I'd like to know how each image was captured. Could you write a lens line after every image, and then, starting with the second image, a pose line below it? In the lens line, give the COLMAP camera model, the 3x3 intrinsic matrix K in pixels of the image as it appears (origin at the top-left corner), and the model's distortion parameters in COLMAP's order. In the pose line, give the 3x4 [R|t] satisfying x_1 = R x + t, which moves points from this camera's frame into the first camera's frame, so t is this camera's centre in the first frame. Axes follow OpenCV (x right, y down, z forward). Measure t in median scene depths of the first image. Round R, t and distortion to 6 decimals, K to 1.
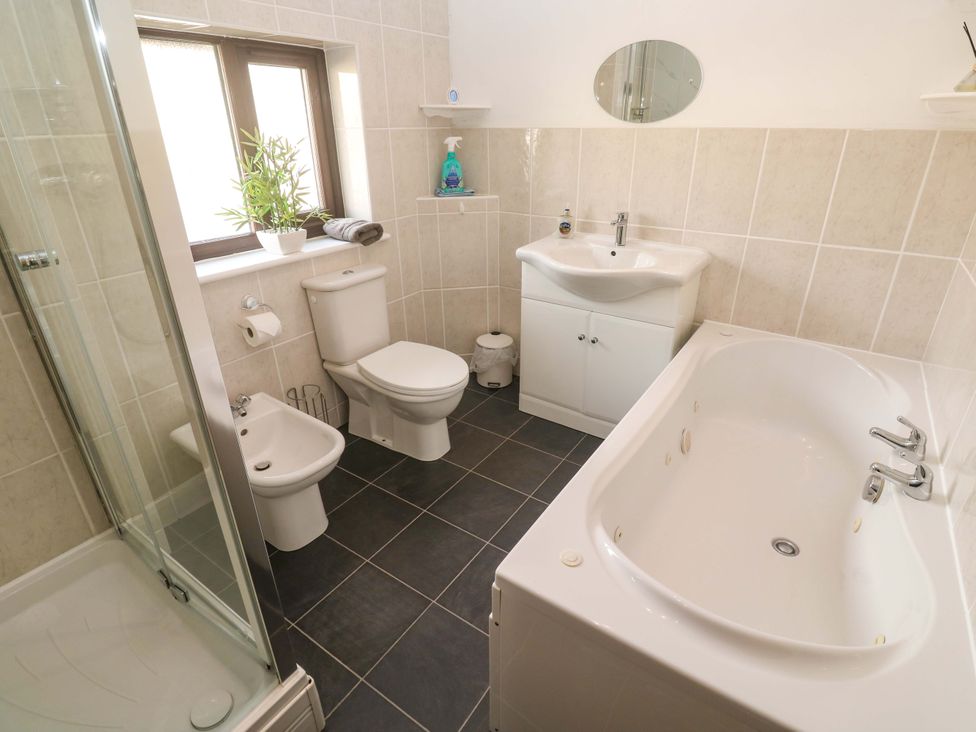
lens RADIAL K [[509.6, 0, 488.4], [0, 509.6, 350.3], [0, 0, 1]] dist [0.001498, -0.013721]
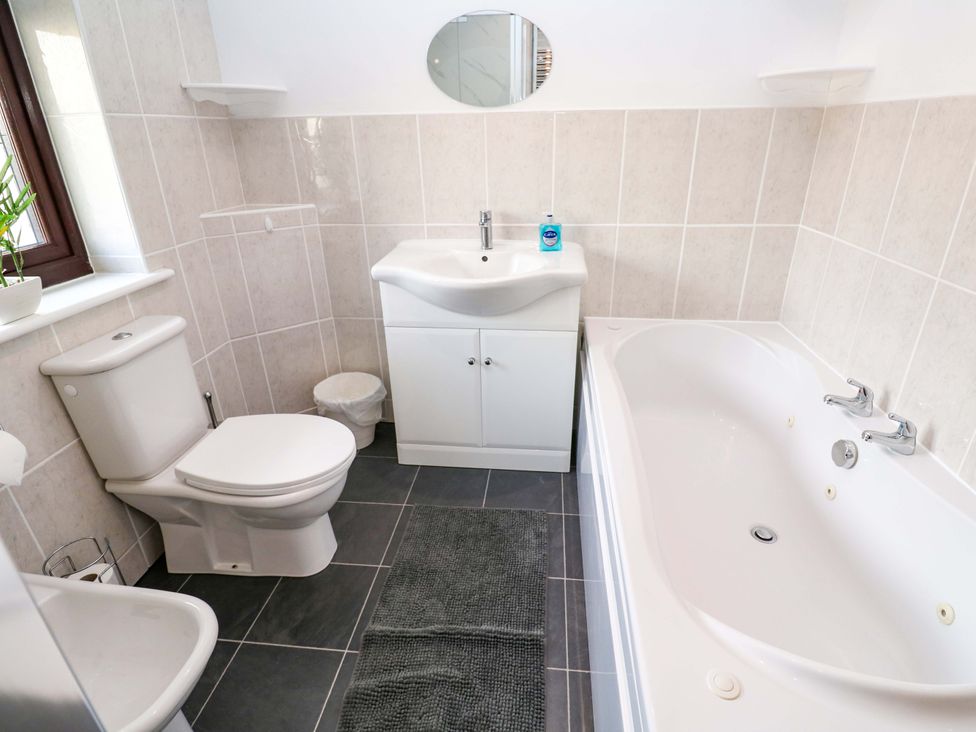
lens RADIAL K [[507.3, 0, 494.2], [0, 507.3, 355.0], [0, 0, 1]] dist [0.002095, -0.018953]
pose [[0.877174, -0.197051, 0.437878, -0.149555], [0.203477, 0.978532, 0.032740, -0.056030], [-0.434929, 0.060379, 0.898438, 0.233862]]
